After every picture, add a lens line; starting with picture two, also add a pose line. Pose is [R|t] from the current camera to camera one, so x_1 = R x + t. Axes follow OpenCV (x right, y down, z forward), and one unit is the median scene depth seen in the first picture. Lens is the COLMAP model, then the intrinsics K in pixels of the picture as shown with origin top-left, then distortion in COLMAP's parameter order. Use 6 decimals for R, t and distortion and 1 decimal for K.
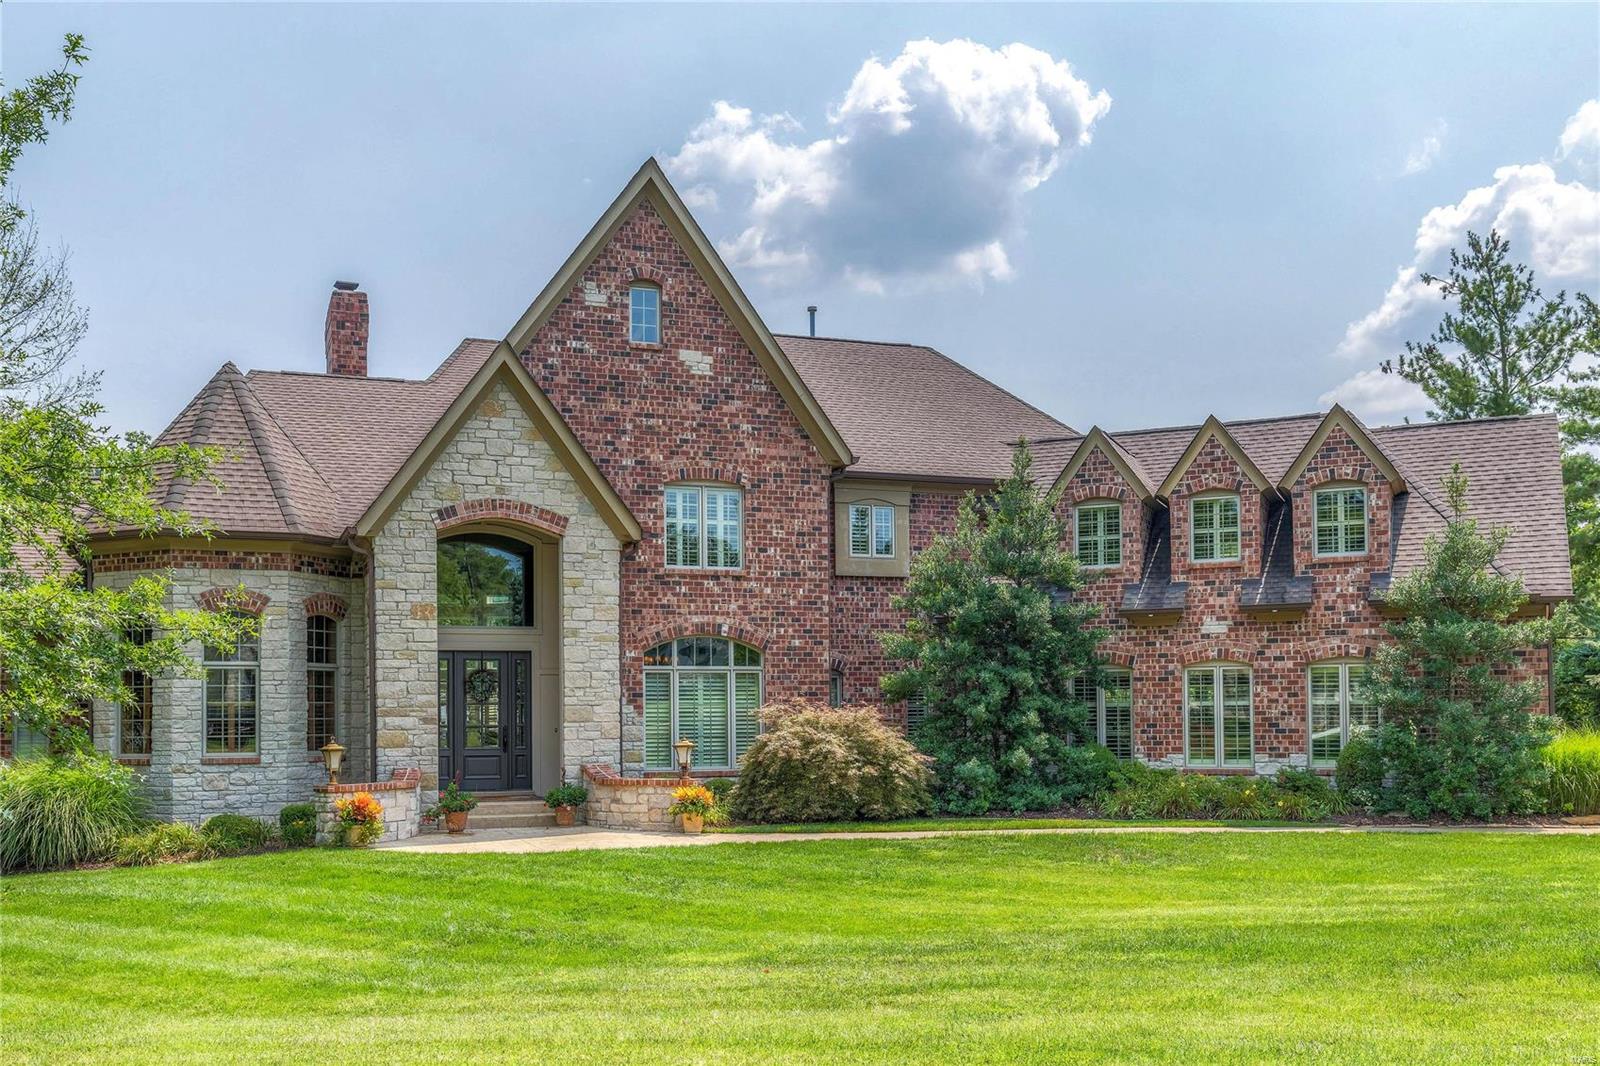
lens RADIAL K [[1528.8, 0, 800.0], [0, 1528.8, 606.6], [0, 0, 1]] dist [0.000070, 0.001905]
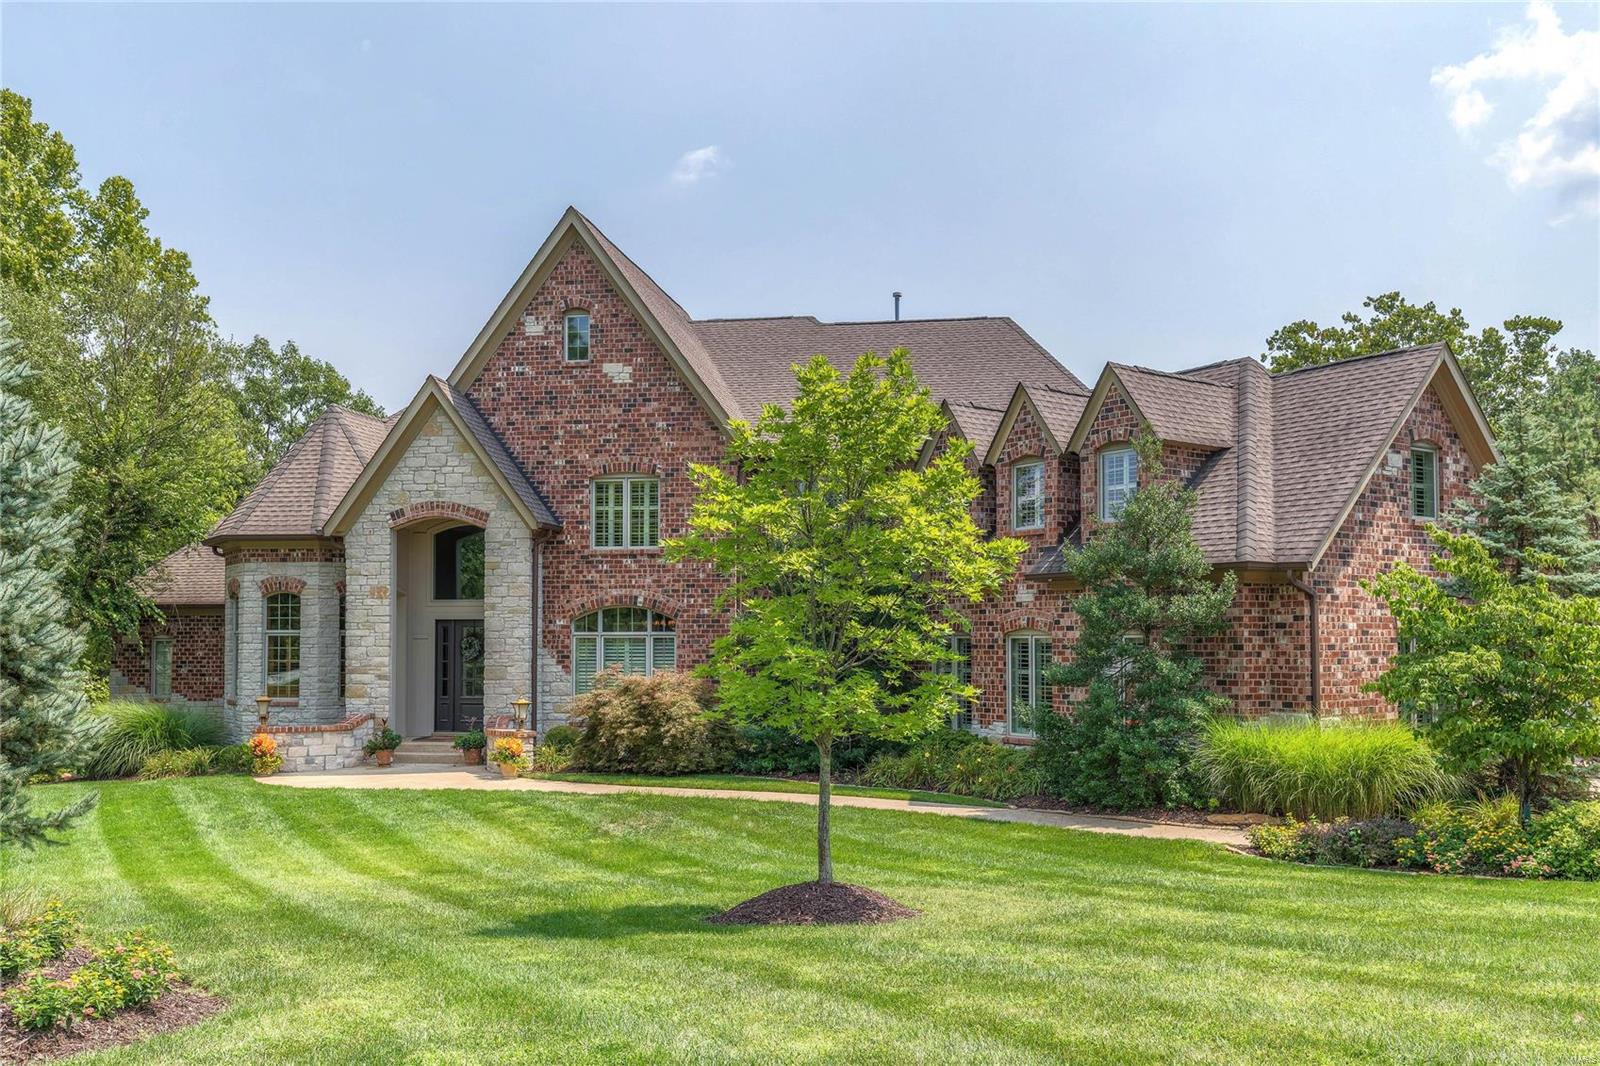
lens RADIAL K [[1370.6, 0, 800.0], [0, 1370.6, 533.0], [0, 0, 1]] dist [-0.005427, -0.001852]
pose [[0.872399, -0.031366, -0.487787, 0.575774], [0.029251, 0.999501, -0.011955, -0.020647], [0.487918, -0.003839, 0.872881, 0.152296]]
